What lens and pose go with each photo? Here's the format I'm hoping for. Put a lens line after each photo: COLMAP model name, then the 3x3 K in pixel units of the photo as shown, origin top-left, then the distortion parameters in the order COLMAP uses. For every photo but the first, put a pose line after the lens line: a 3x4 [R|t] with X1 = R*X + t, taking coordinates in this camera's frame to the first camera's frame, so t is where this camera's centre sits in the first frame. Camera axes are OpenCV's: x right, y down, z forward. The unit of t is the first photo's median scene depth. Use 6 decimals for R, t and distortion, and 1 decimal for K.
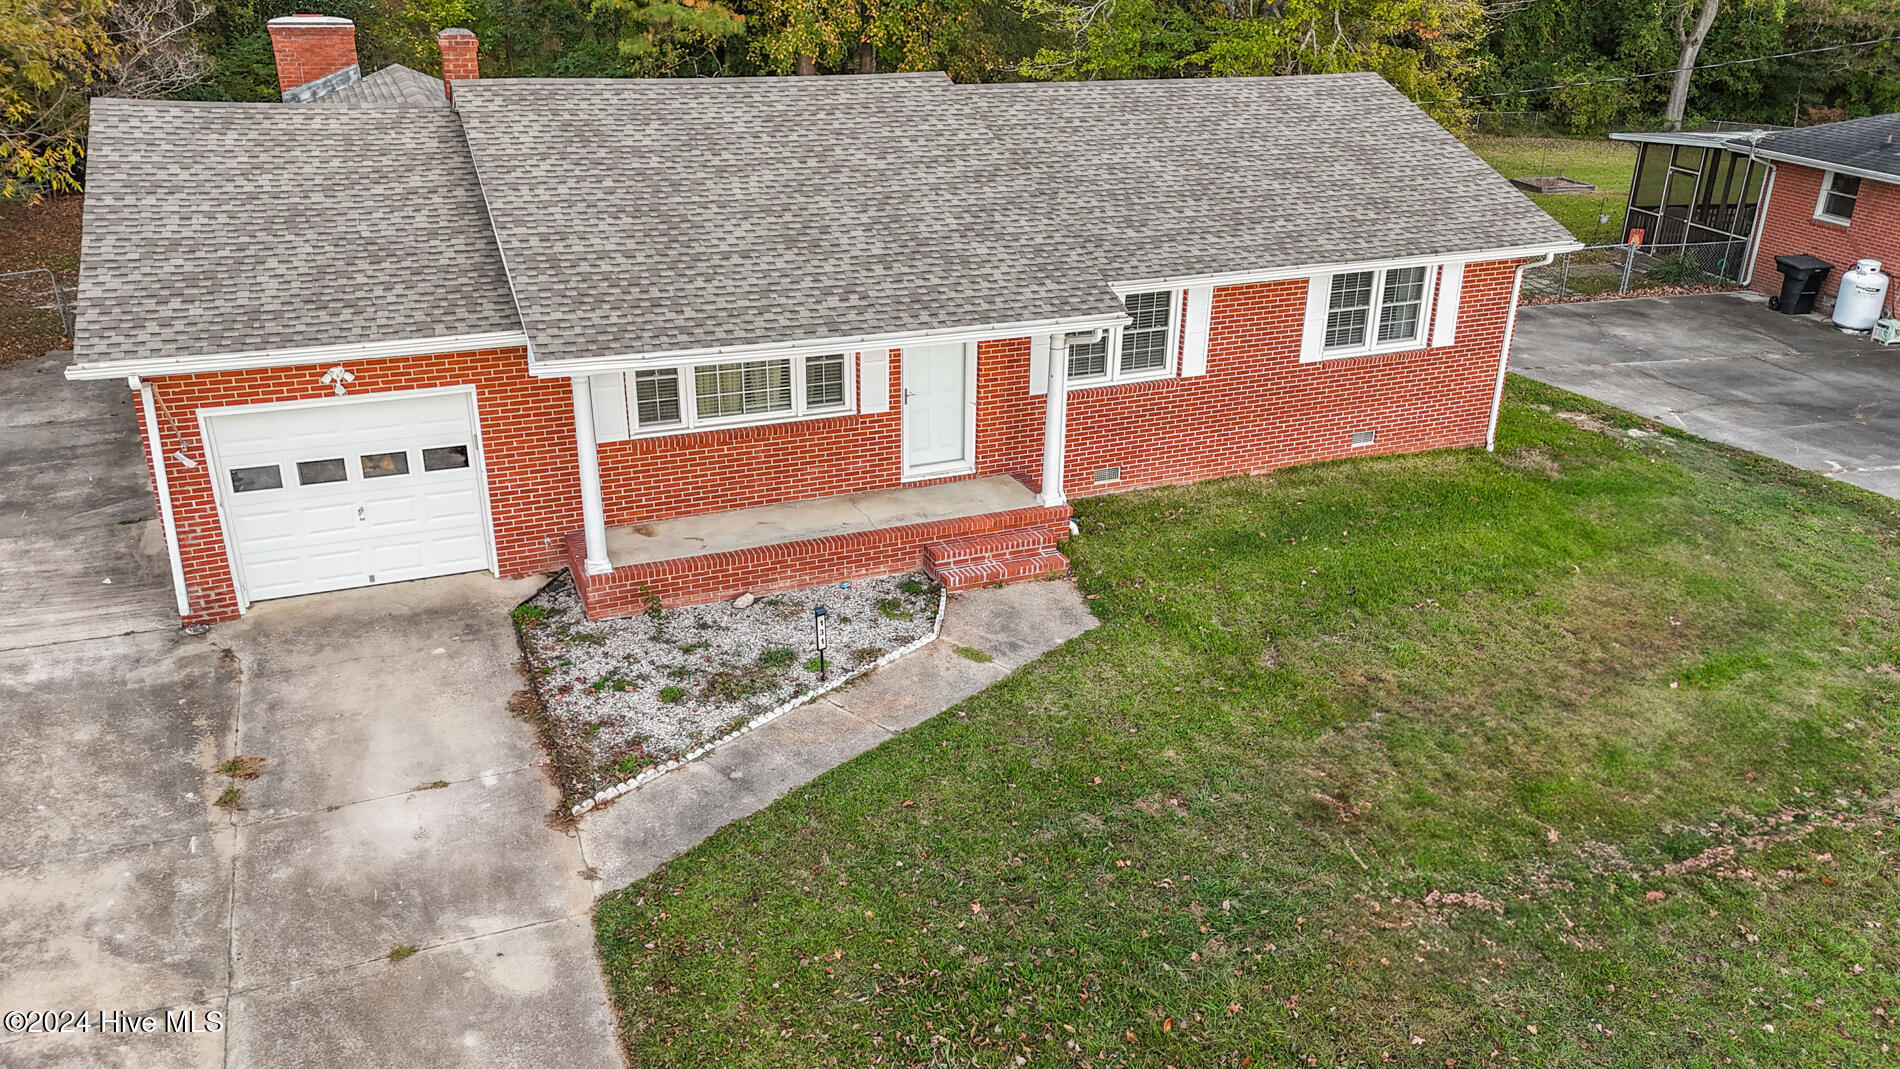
lens RADIAL K [[1391.6, 0, 963.6], [0, 1391.6, 529.0], [0, 0, 1]] dist [0.073919, -0.061537]
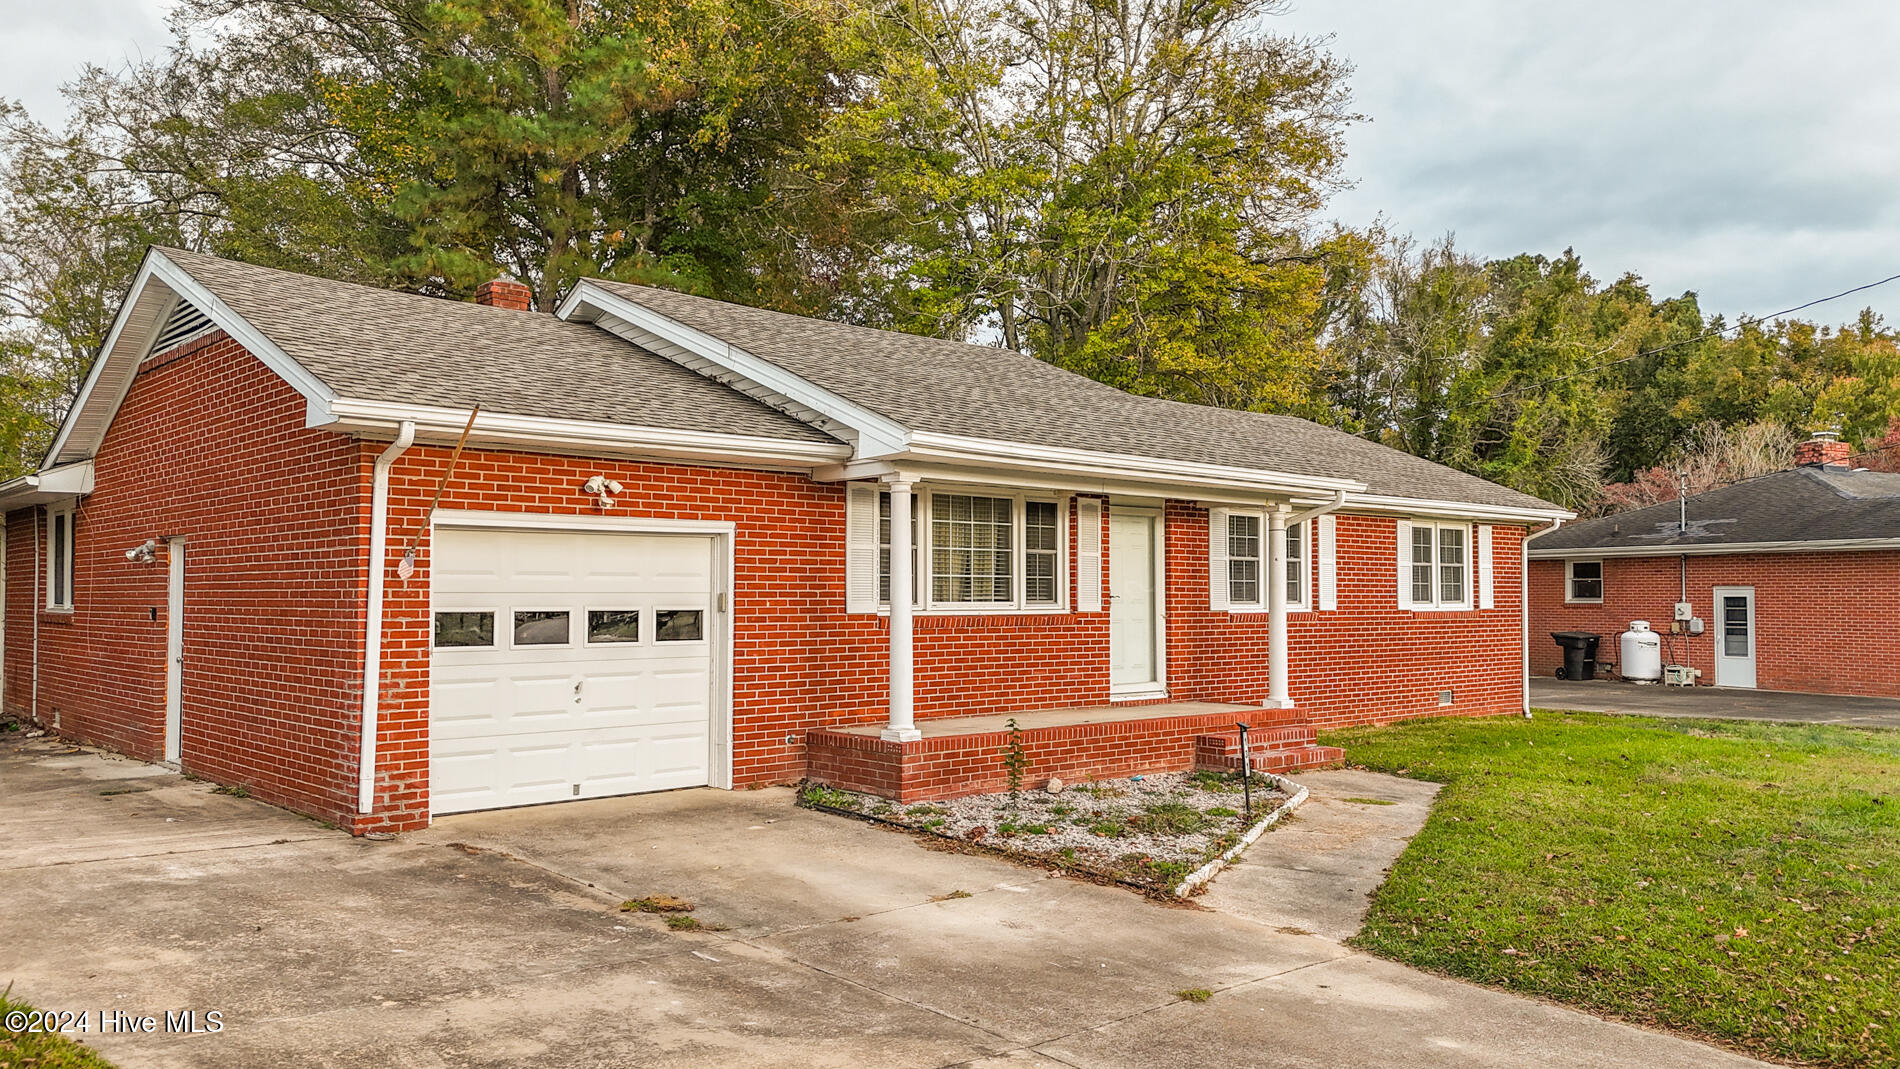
lens RADIAL K [[1391.6, 0, 944.8], [0, 1391.6, 541.3], [0, 0, 1]] dist [0.073919, -0.061537]
pose [[0.947965, -0.004991, 0.318336, -0.459286], [0.137931, 0.907609, -0.396512, 0.226563], [-0.286946, 0.419787, 0.861069, 0.263843]]
